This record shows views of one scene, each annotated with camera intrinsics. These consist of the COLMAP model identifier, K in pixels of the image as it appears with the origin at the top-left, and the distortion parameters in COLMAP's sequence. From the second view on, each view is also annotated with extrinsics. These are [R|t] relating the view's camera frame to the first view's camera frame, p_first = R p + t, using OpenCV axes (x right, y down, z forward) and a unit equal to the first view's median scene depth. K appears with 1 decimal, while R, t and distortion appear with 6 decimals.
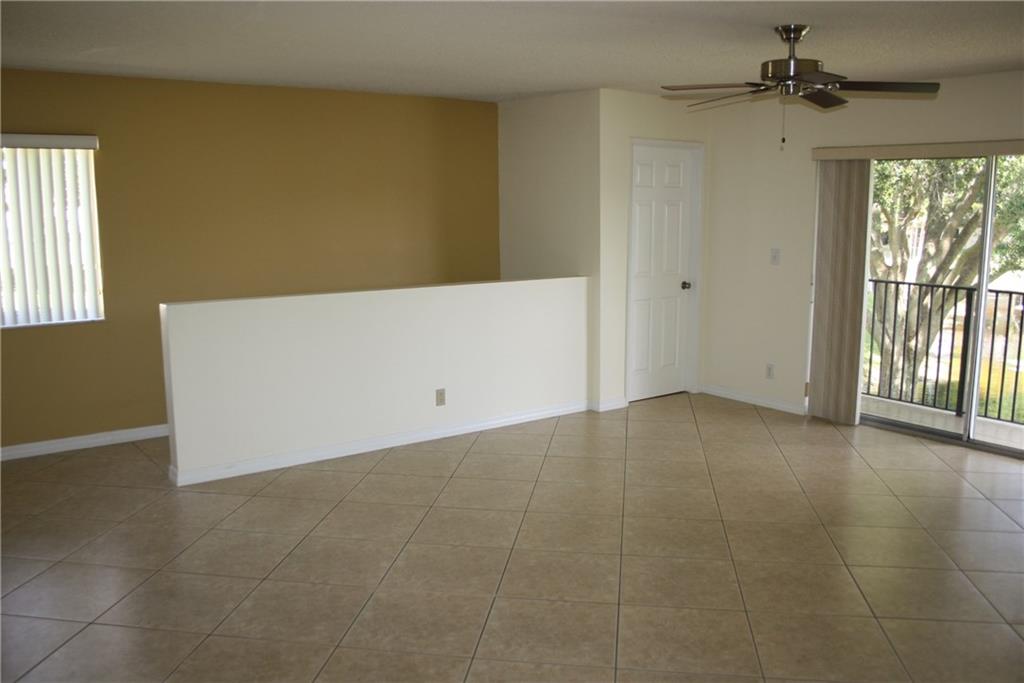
lens RADIAL K [[865.5, 0, 512.0], [0, 865.5, 341.5], [0, 0, 1]] dist [-0.154074, 0.117210]
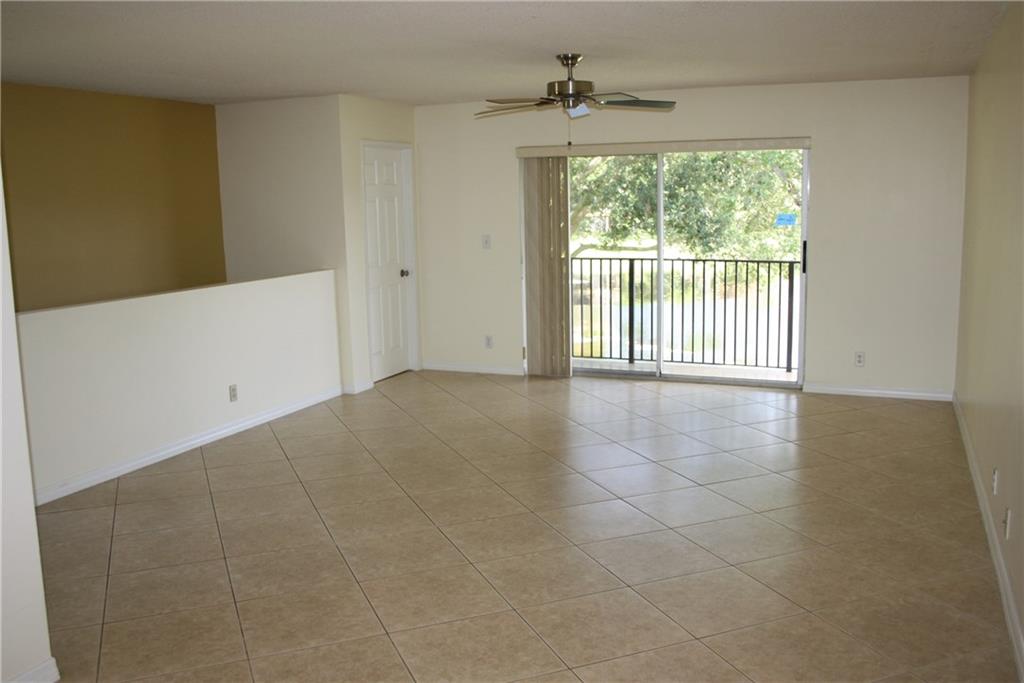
lens RADIAL K [[921.2, 0, 504.6], [0, 921.2, 337.3], [0, 0, 1]] dist [-0.132970, 0.103339]
pose [[0.867406, -0.095346, 0.488380, -0.308891], [0.102685, 0.994644, 0.011806, 0.017968], [-0.486890, 0.039909, 0.872551, -0.097834]]
